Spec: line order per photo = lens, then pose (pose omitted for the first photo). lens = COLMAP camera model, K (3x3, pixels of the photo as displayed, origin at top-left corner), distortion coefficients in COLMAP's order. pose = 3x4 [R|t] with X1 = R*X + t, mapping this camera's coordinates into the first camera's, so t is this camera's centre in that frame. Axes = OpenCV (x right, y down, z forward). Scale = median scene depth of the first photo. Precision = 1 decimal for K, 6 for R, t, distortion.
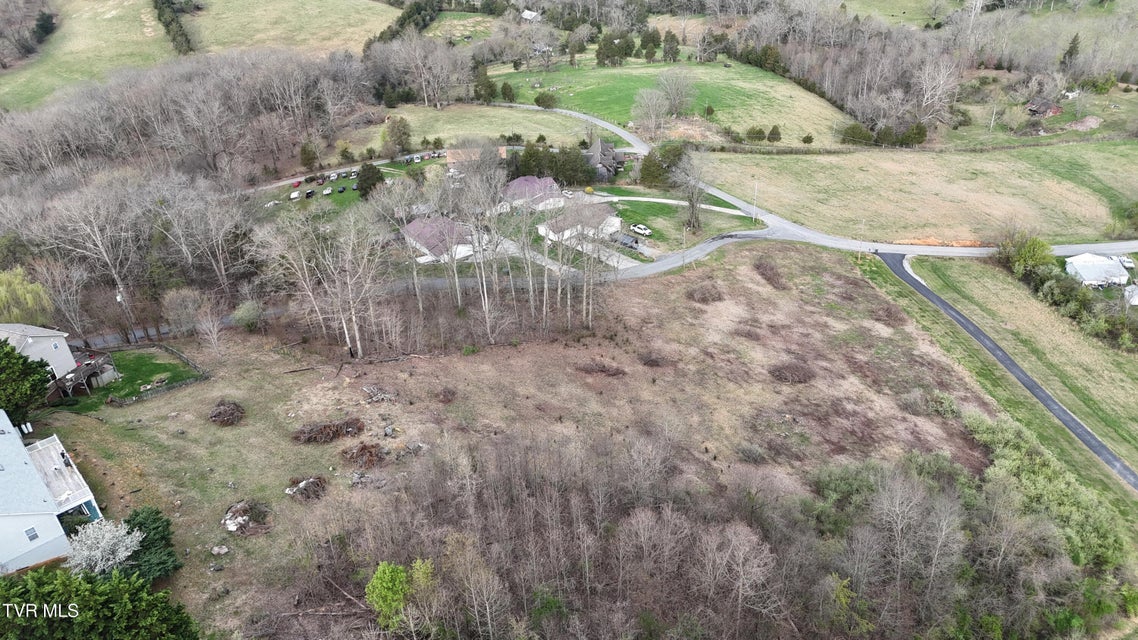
lens RADIAL K [[830.9, 0, 570.8], [0, 830.9, 318.4], [0, 0, 1]] dist [0.085814, -0.079826]
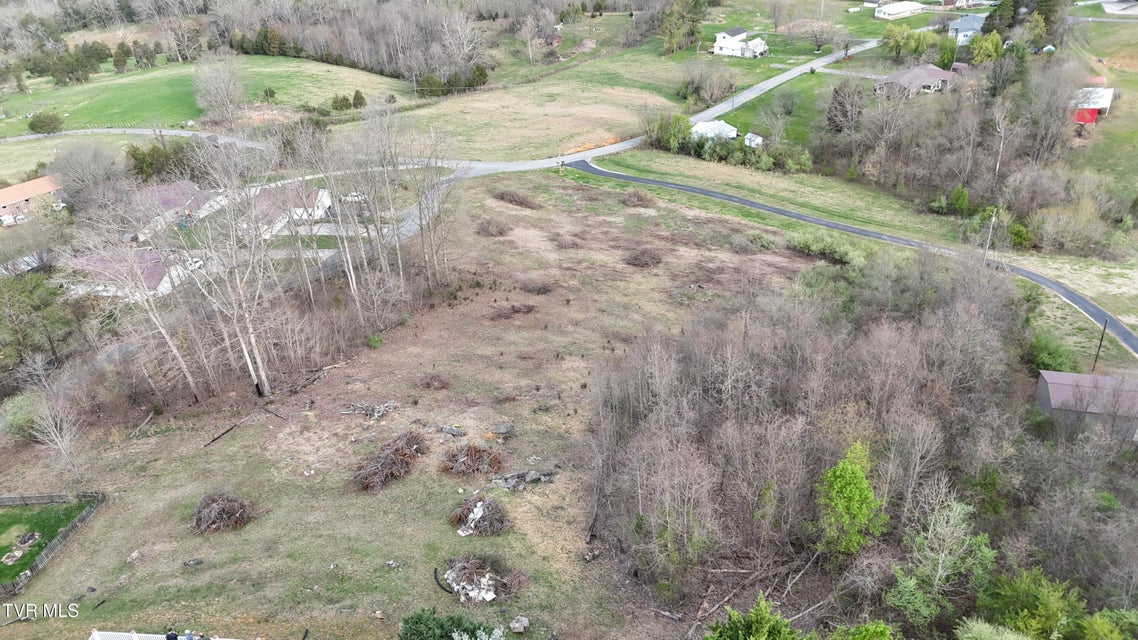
lens RADIAL K [[833.1, 0, 570.9], [0, 833.1, 317.8], [0, 0, 1]] dist [0.083911, -0.079569]
pose [[0.754381, -0.339020, 0.562117, -0.303779], [0.351187, 0.931899, 0.090735, 0.008701], [-0.554597, 0.128960, 0.822066, 0.199853]]
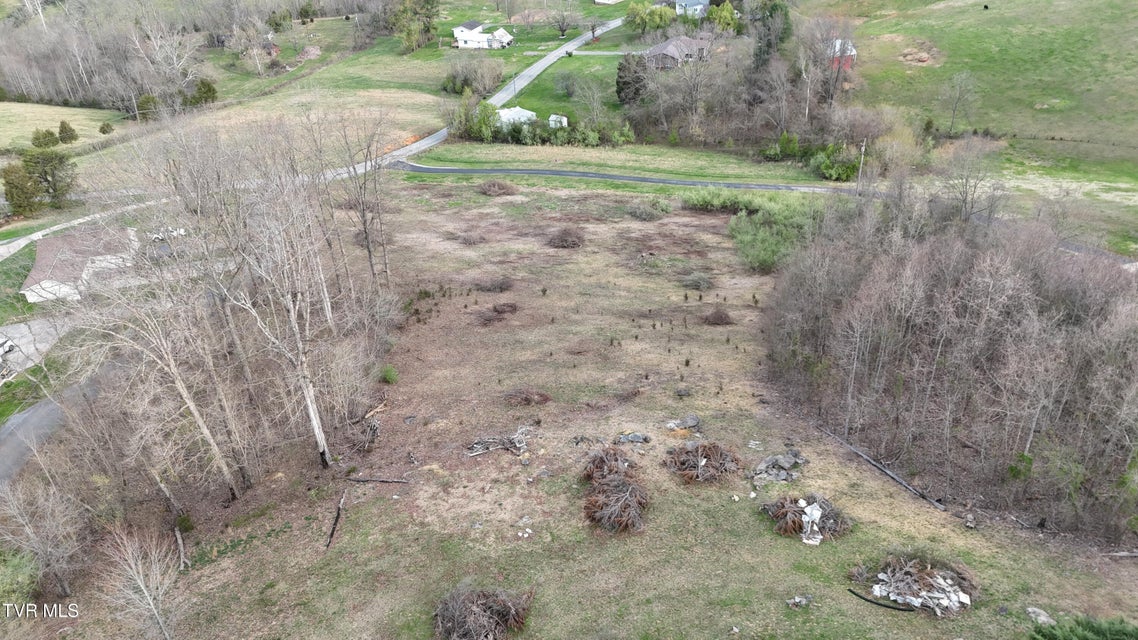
lens RADIAL K [[833.1, 0, 570.9], [0, 833.1, 317.8], [0, 0, 1]] dist [0.083911, -0.079569]
pose [[0.427997, -0.448695, 0.784533, -0.384632], [0.478985, 0.848734, 0.224106, -0.050318], [-0.766415, 0.279863, 0.578174, 0.401958]]
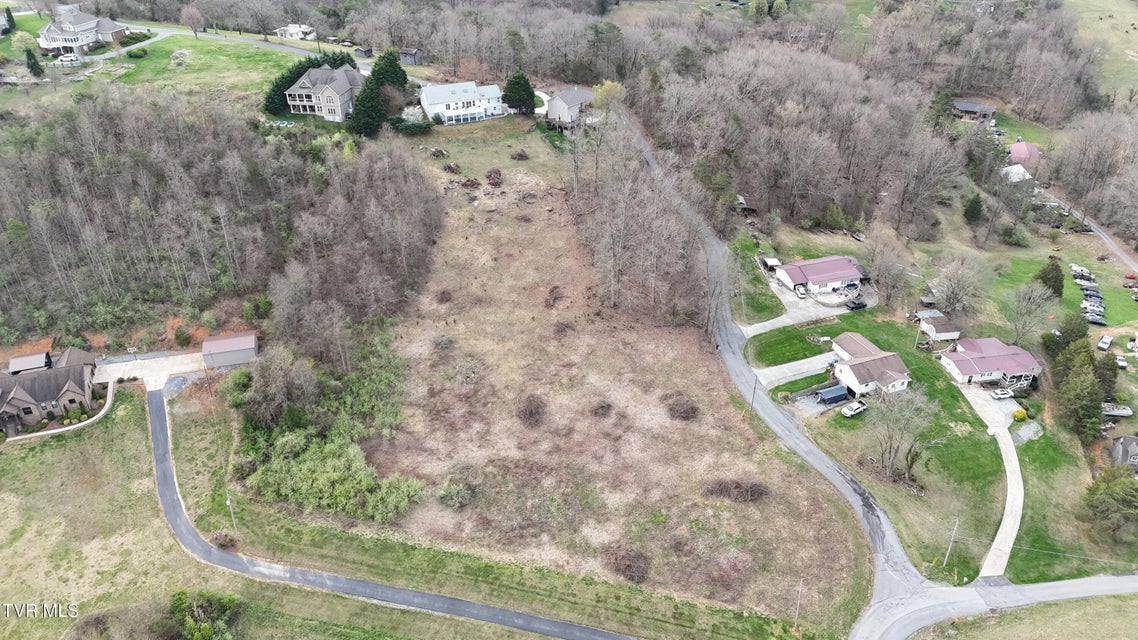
lens RADIAL K [[830.9, 0, 570.8], [0, 830.9, 318.4], [0, 0, 1]] dist [0.085814, -0.079826]
pose [[-0.332335, 0.532227, -0.778645, 0.877091], [-0.463091, 0.627122, 0.626310, -0.622785], [0.821645, 0.568728, 0.038055, 0.749575]]
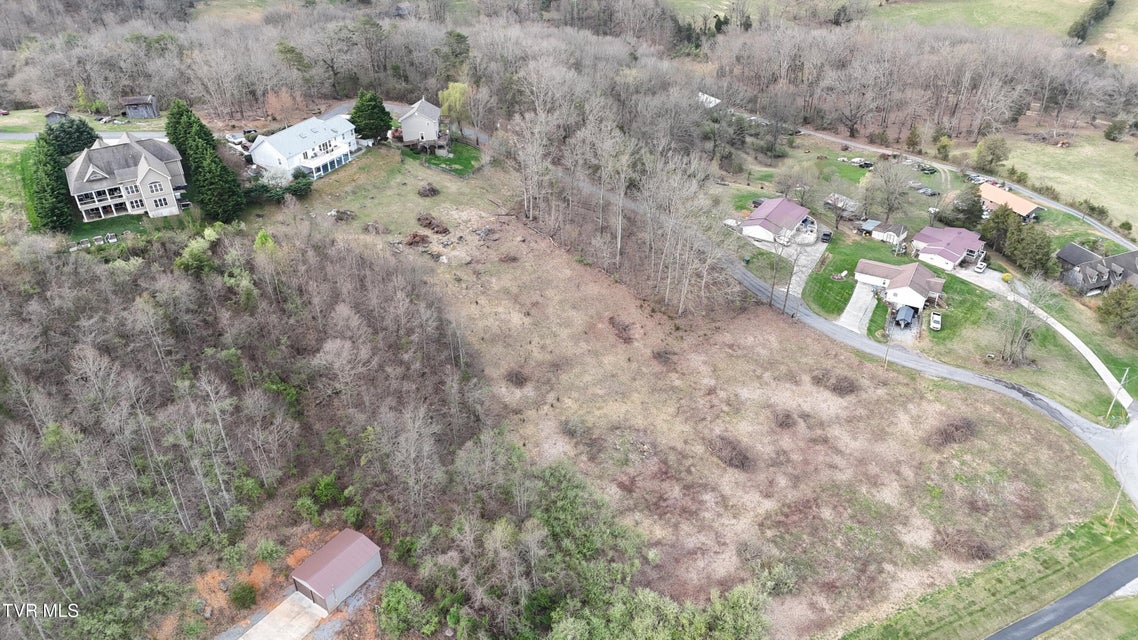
lens RADIAL K [[830.9, 0, 570.8], [0, 830.9, 318.4], [0, 0, 1]] dist [0.085814, -0.079826]
pose [[0.345482, 0.546317, -0.763007, 0.710574], [-0.487689, 0.799176, 0.351394, -0.261703], [0.801749, 0.250710, 0.542534, 0.204111]]
